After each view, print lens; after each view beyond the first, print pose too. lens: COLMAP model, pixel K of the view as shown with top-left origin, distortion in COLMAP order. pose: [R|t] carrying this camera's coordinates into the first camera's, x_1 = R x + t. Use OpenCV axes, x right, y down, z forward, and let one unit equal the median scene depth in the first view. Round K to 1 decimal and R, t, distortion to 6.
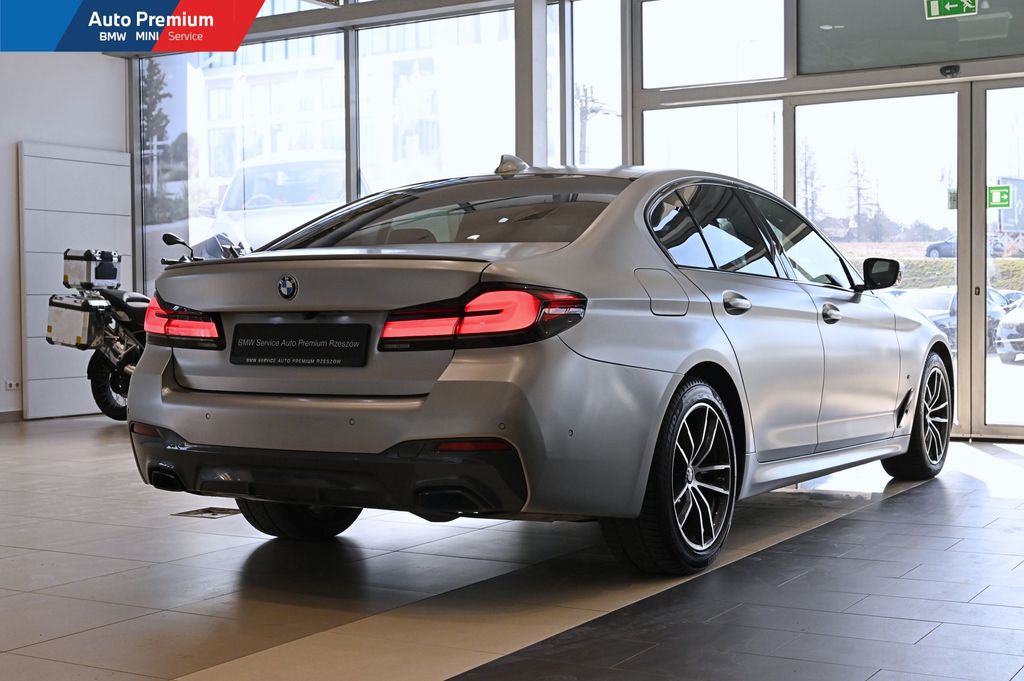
lens RADIAL K [[1424.0, 0, 510.8], [0, 1424.0, 337.9], [0, 0, 1]] dist [-0.012643, 0.000000]
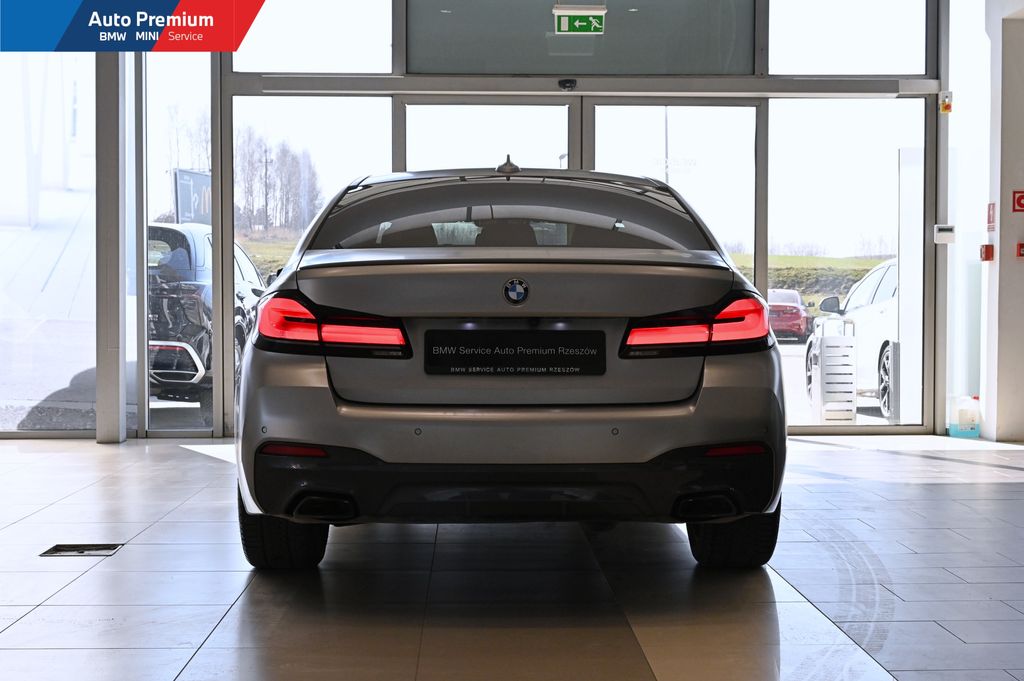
lens RADIAL K [[1548.7, 0, 508.3], [0, 1548.7, 343.6], [0, 0, 1]] dist [-0.029024, 0.000000]
pose [[0.844686, -0.003890, 0.535249, -0.684926], [0.001709, 0.999988, 0.004572, -0.005695], [-0.535260, -0.002947, 0.844682, 0.127771]]
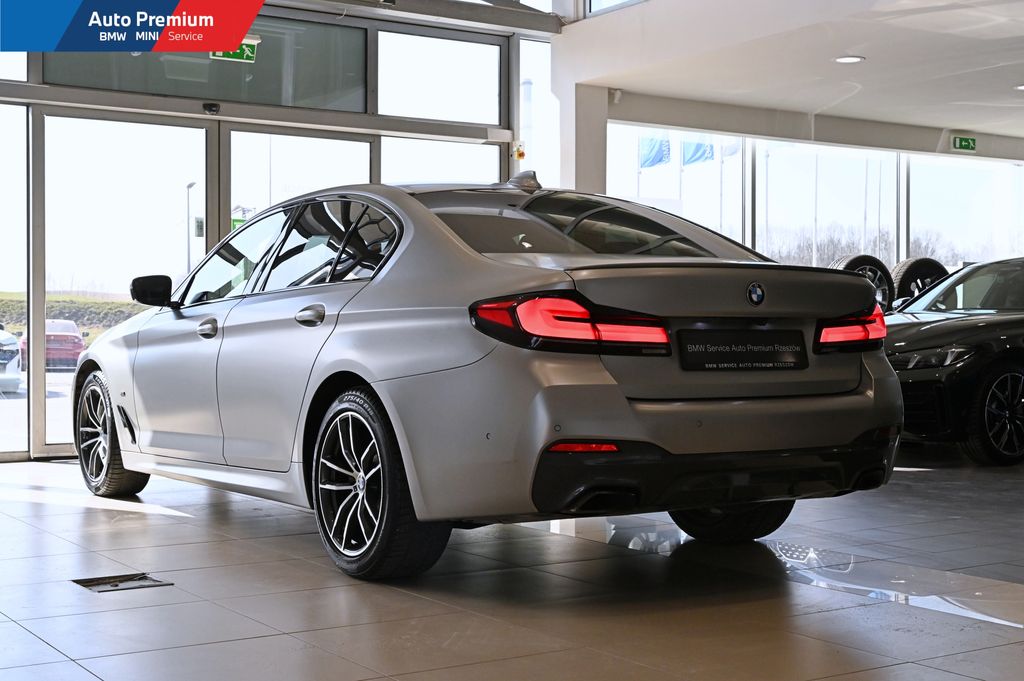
lens RADIAL K [[1424.0, 0, 509.1], [0, 1424.0, 339.1], [0, 0, 1]] dist [-0.012643, 0.000000]
pose [[0.437377, 0.008023, 0.899242, -1.126078], [0.013301, 0.999793, -0.015389, 0.010425], [-0.899180, 0.018692, 0.437180, 0.680296]]
